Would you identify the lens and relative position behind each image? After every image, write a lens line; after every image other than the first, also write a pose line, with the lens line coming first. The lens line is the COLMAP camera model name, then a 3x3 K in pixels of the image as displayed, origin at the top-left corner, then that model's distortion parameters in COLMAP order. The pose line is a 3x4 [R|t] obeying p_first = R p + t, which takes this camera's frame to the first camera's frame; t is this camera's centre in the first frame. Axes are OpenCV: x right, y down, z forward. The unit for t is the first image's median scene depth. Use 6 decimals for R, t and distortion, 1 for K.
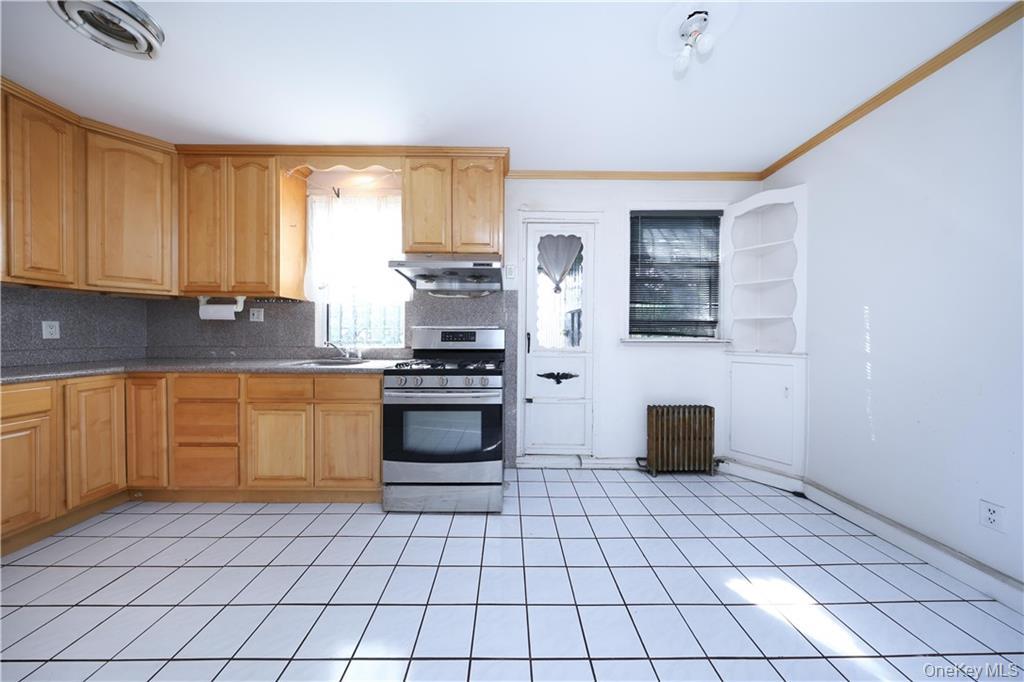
lens RADIAL K [[294.4, 0, 512.7], [0, 294.4, 336.5], [0, 0, 1]] dist [0.000133, -0.000103]
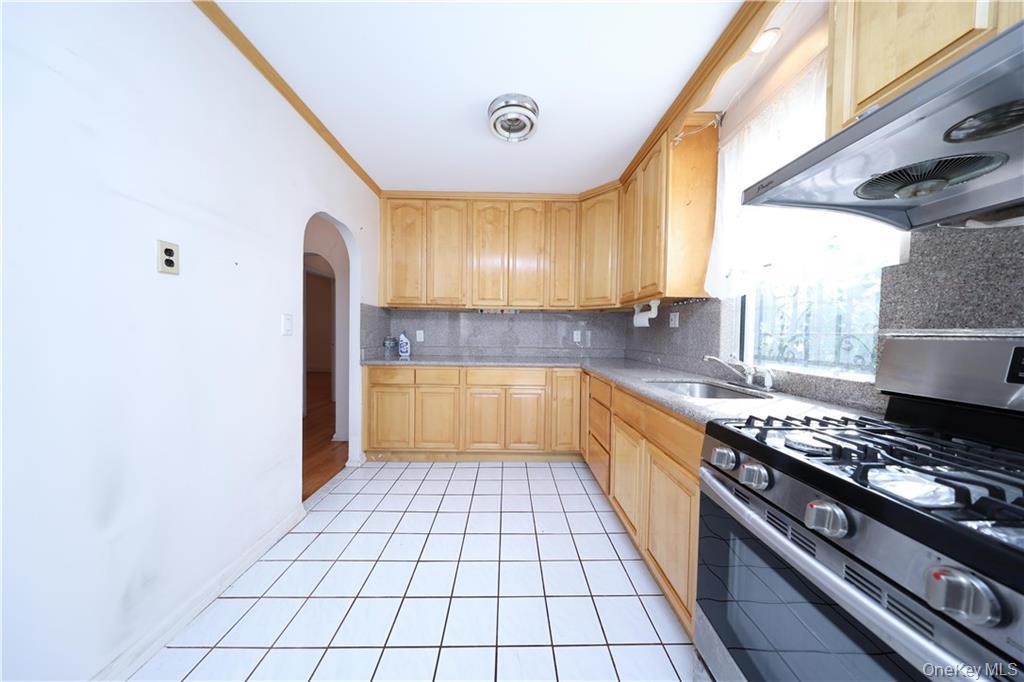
lens RADIAL K [[294.4, 0, 509.5], [0, 294.4, 342.2], [0, 0, 1]] dist [0.000133, -0.000103]
pose [[0.010689, 0.024878, -0.999633, 0.033986], [-0.018223, 0.999529, 0.024680, -0.019170], [0.999777, 0.017952, 0.011137, 0.506481]]
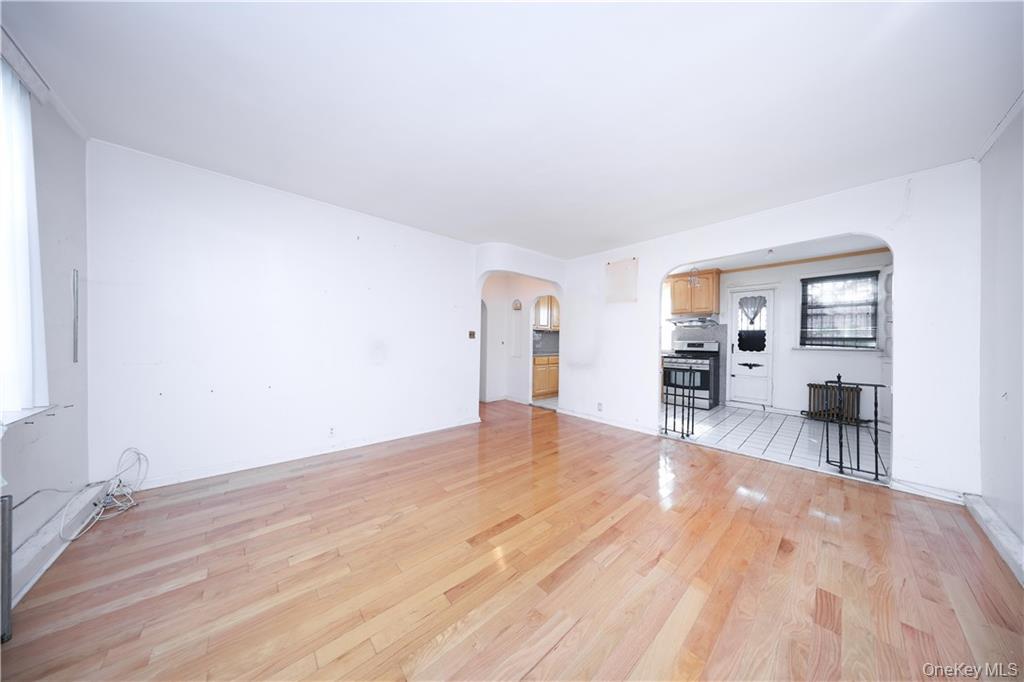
lens RADIAL K [[294.4, 0, 513.9], [0, 294.4, 341.5], [0, 0, 1]] dist [0.000133, -0.000103]
pose [[0.664655, 0.002079, -0.747147, 0.613174], [-0.014581, 0.999842, -0.010189, 0.015059], [0.747008, 0.017667, 0.664580, -1.667993]]
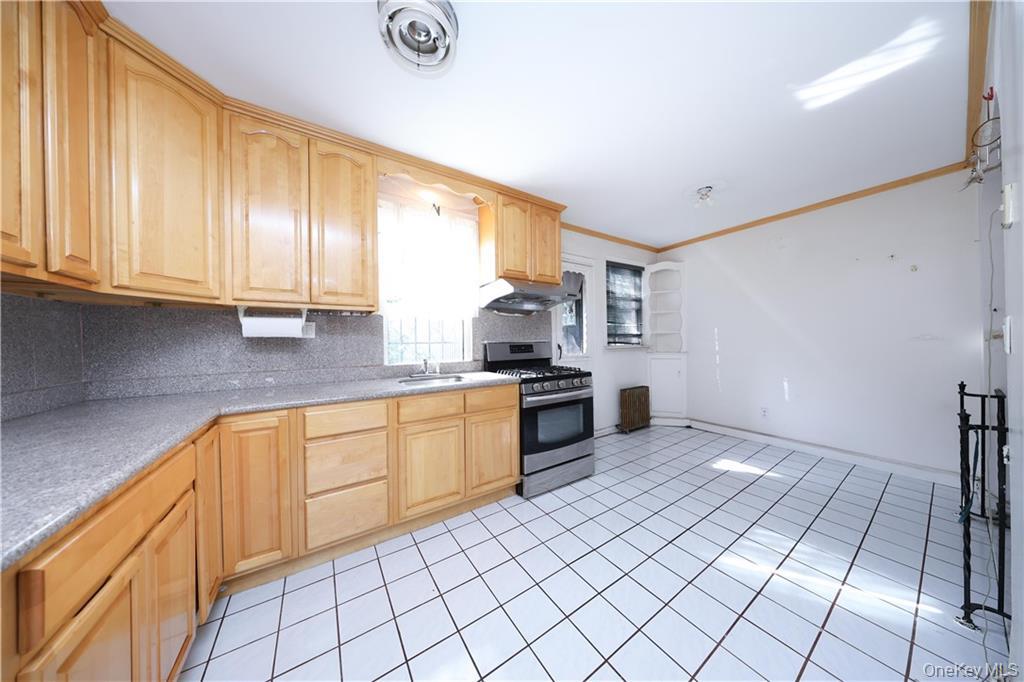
lens RADIAL K [[294.4, 0, 505.5], [0, 294.4, 339.2], [0, 0, 1]] dist [0.000133, -0.000103]
pose [[0.842532, -0.014667, 0.538446, -0.878592], [0.018721, 0.999823, -0.002060, -0.037675], [-0.538321, 0.011816, 0.842657, 0.027560]]
